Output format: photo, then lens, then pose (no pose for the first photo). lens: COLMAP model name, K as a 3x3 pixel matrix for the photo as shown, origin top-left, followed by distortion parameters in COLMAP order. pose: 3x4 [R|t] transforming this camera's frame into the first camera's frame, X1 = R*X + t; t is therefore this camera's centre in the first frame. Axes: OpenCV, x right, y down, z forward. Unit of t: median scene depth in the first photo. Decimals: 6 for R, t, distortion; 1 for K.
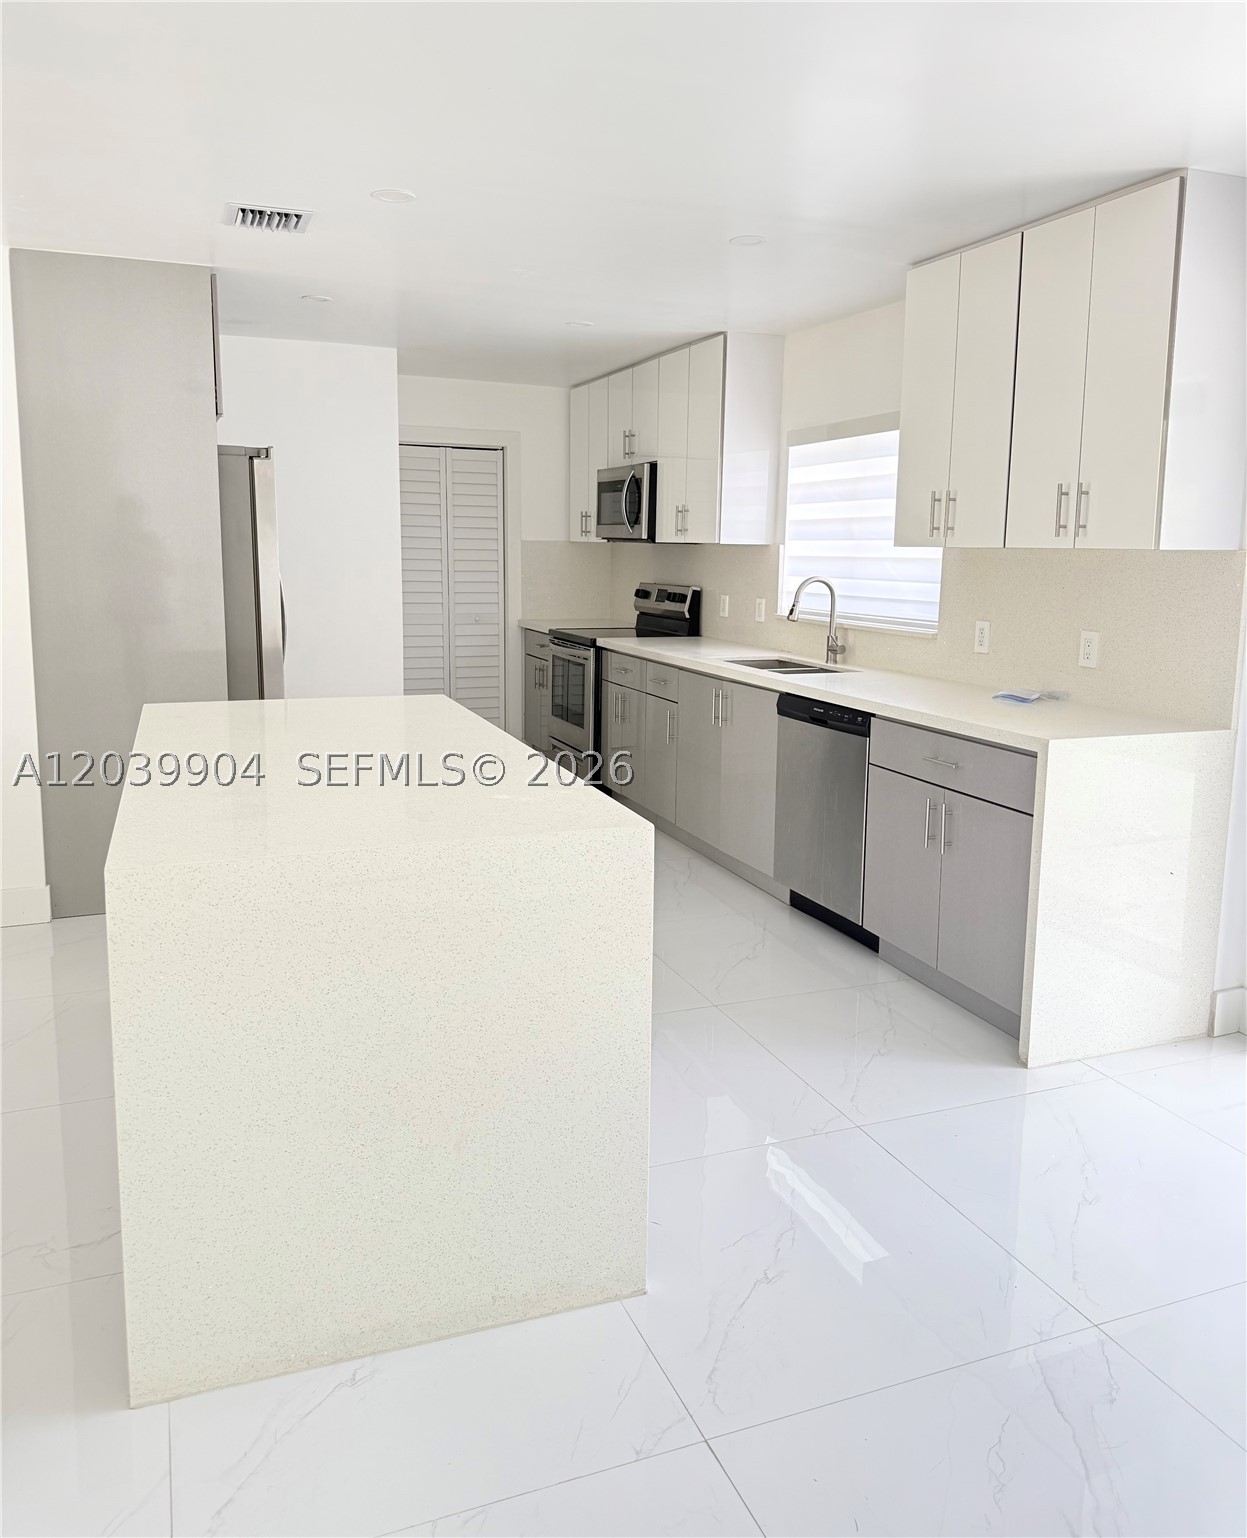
lens RADIAL K [[1168.2, 0, 618.0], [0, 1168.2, 710.0], [0, 0, 1]] dist [0.135613, -0.228577]
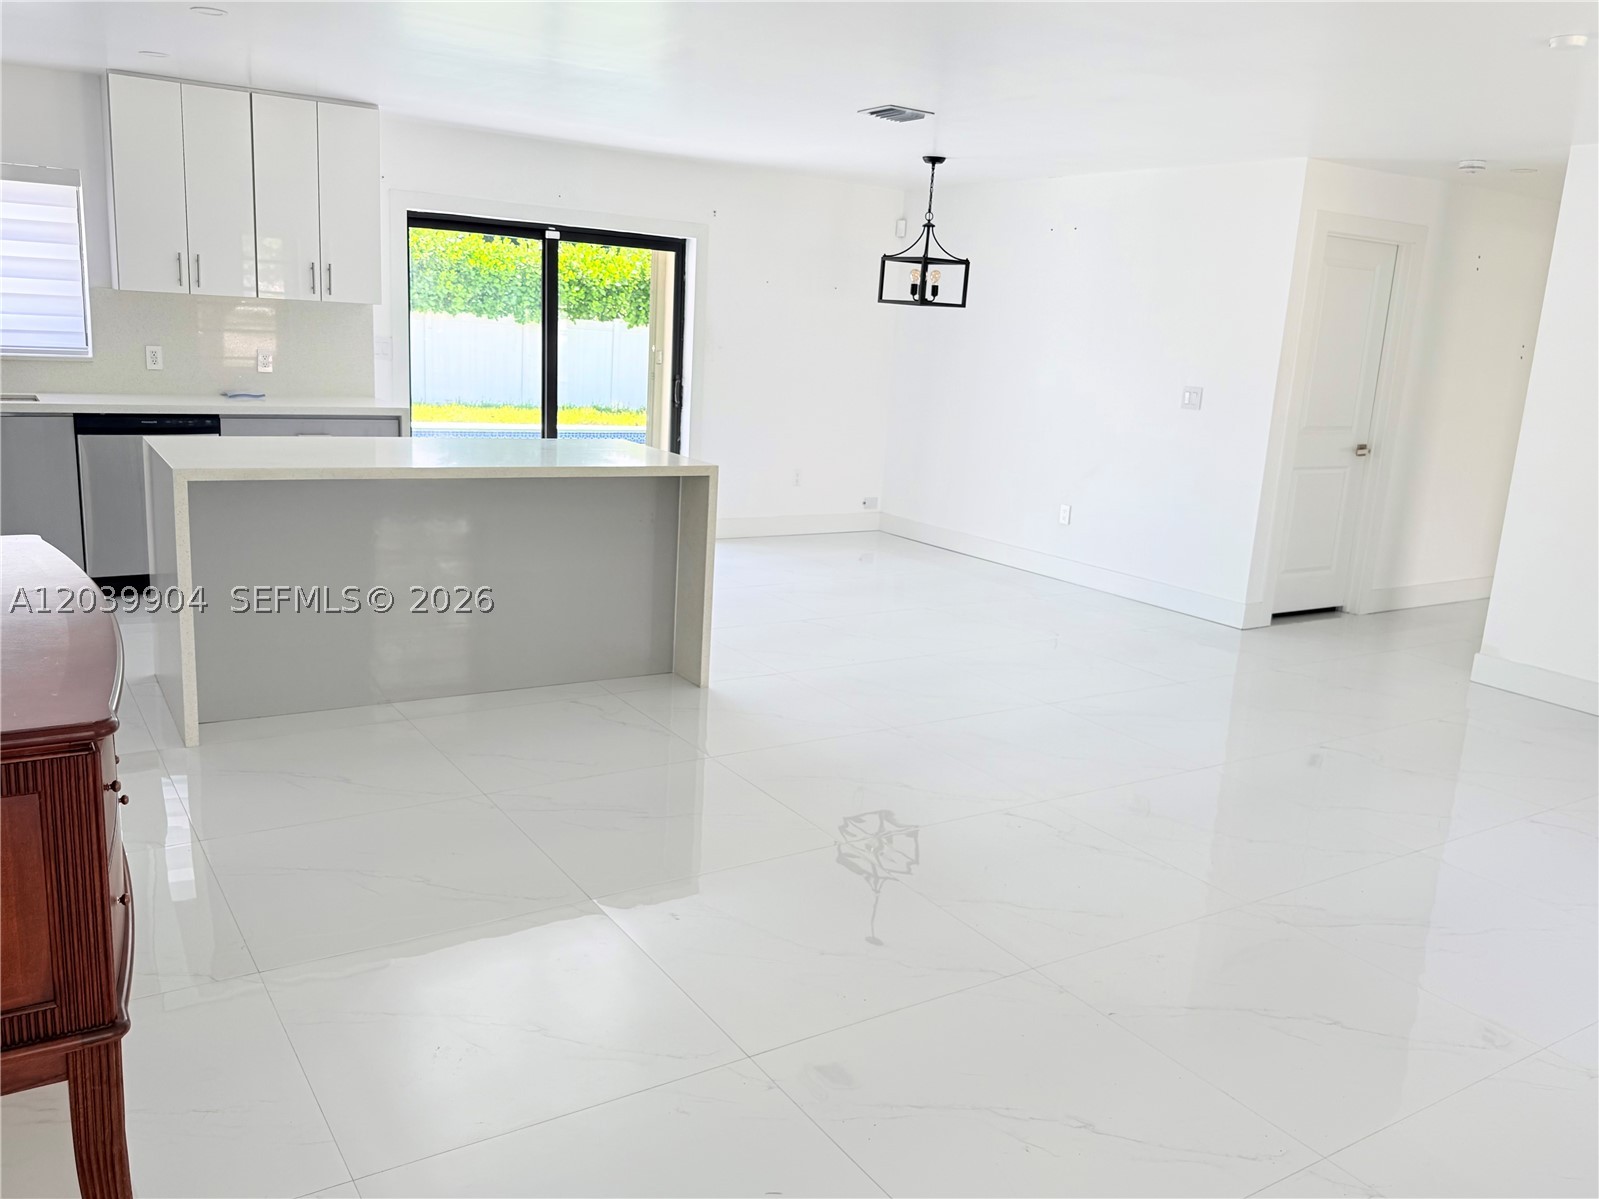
lens RADIAL K [[1285.7, 0, 799.5], [0, 1285.7, 599.5], [0, 0, 1]] dist [0.100873, -0.148396]
pose [[-0.183280, -0.235729, 0.954380, -1.017128], [0.081855, 0.963794, 0.253773, -0.087121], [-0.979647, 0.124632, -0.157349, 0.409930]]
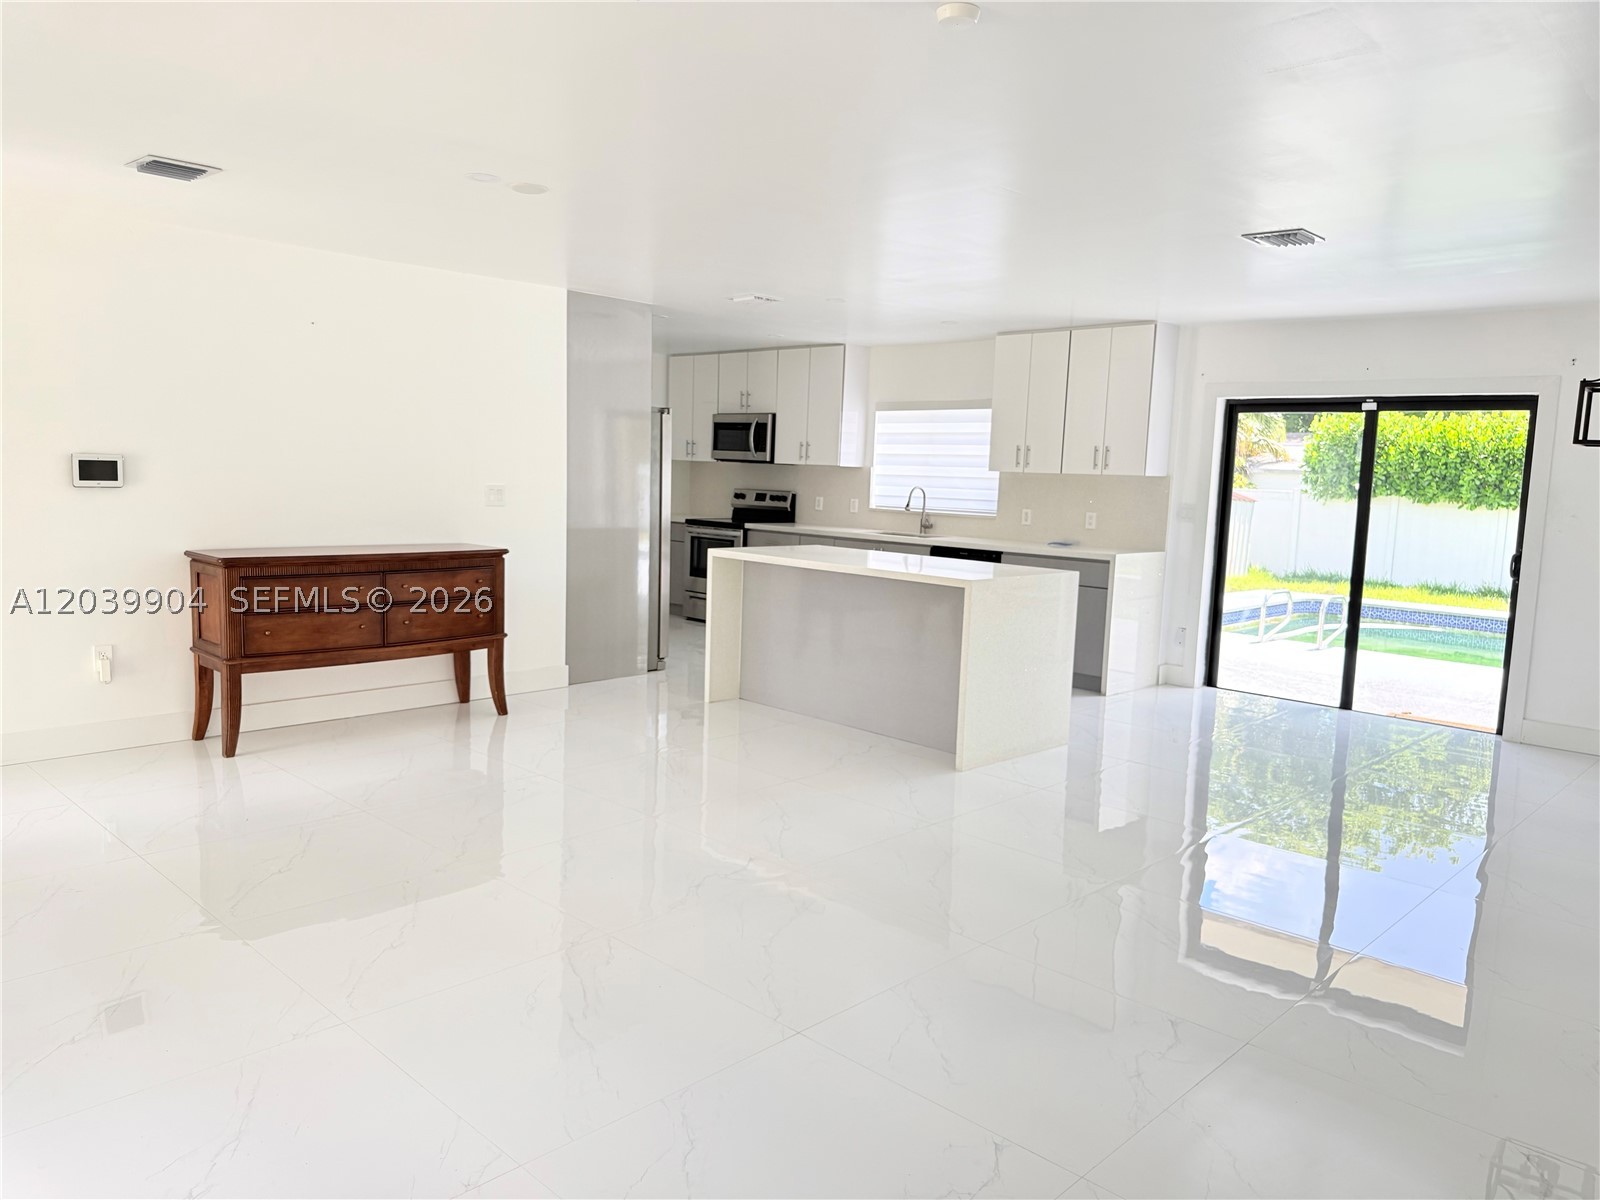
lens RADIAL K [[1116.5, 0, 800.0], [0, 1116.5, 600.0], [0, 0, 1]] dist [0.101485, -0.102794]
pose [[0.910499, -0.030352, 0.412396, -0.636208], [0.035816, 0.999343, -0.005526, 0.058361], [-0.411957, 0.019801, 0.910988, -0.442377]]
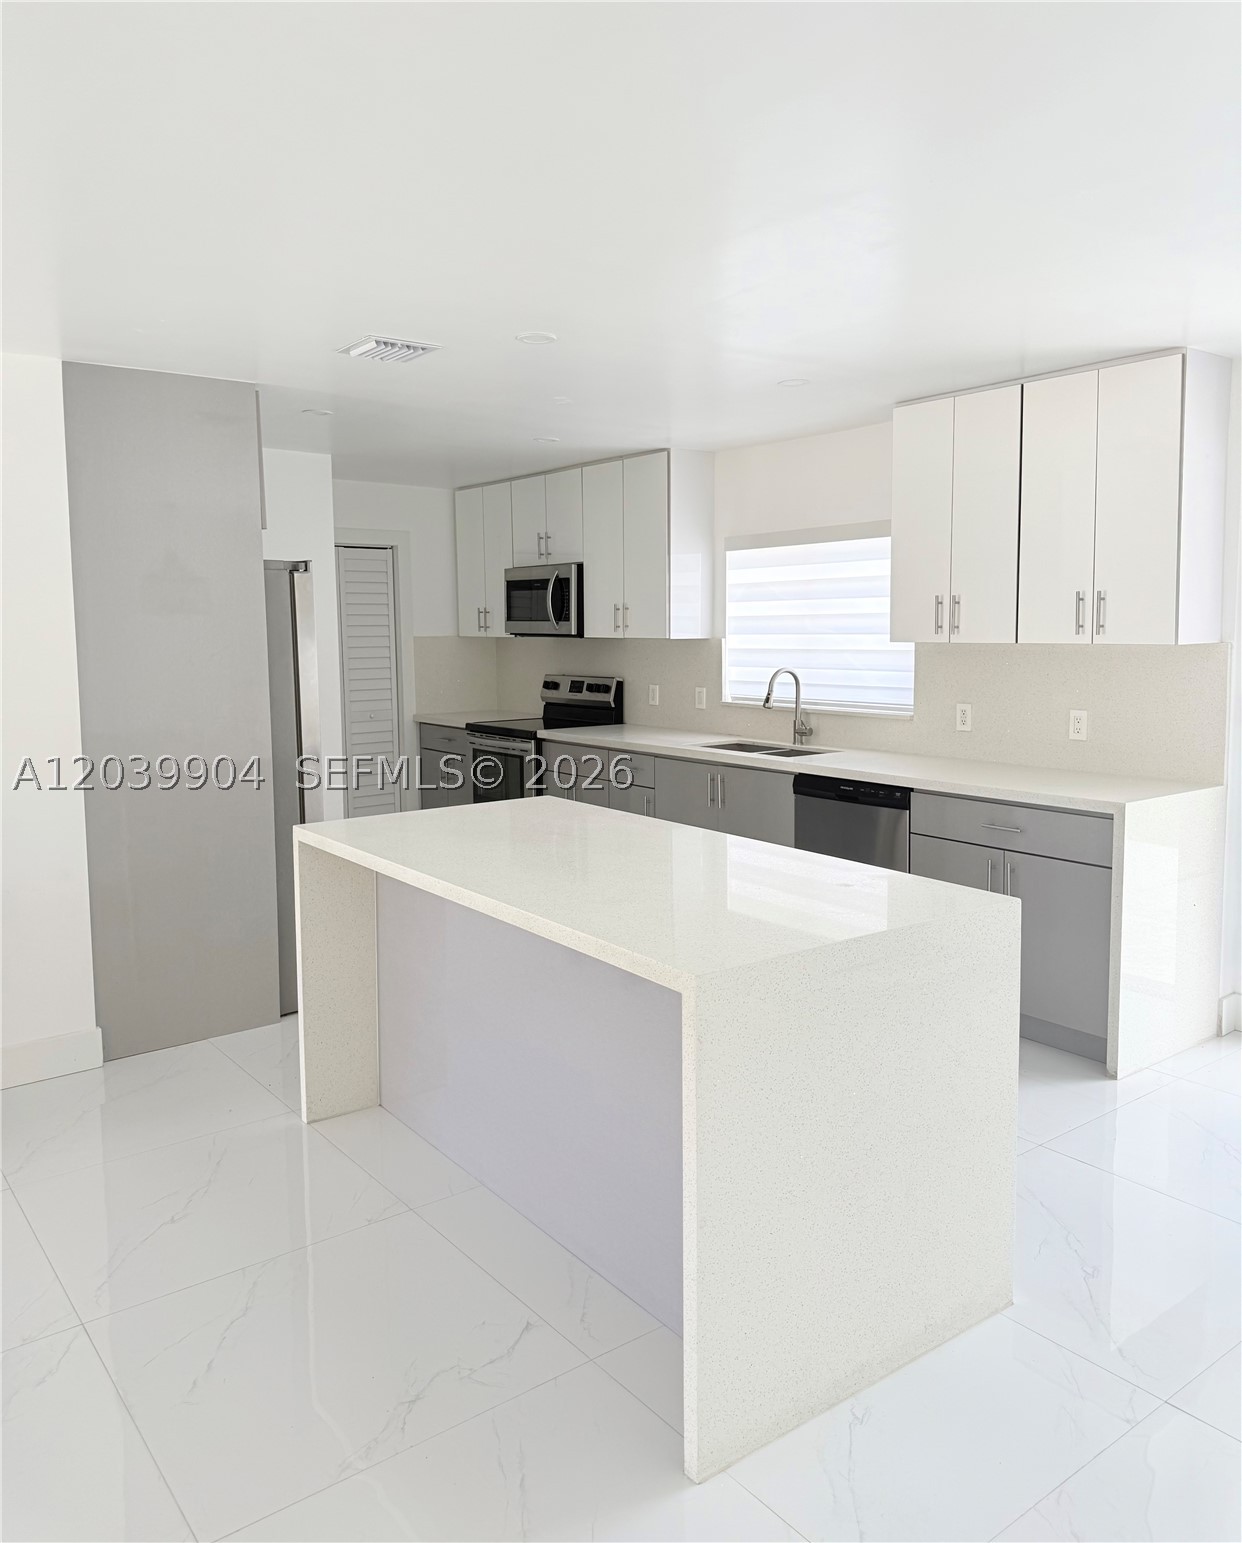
lens RADIAL K [[1155.5, 0, 623.3], [0, 1155.5, 730.1], [0, 0, 1]] dist [0.053159, -0.002695]
pose [[0.960537, -0.047988, 0.273983, -0.250184], [0.061030, 0.997363, -0.039274, -0.018724], [-0.271375, 0.054445, 0.960932, -0.007672]]
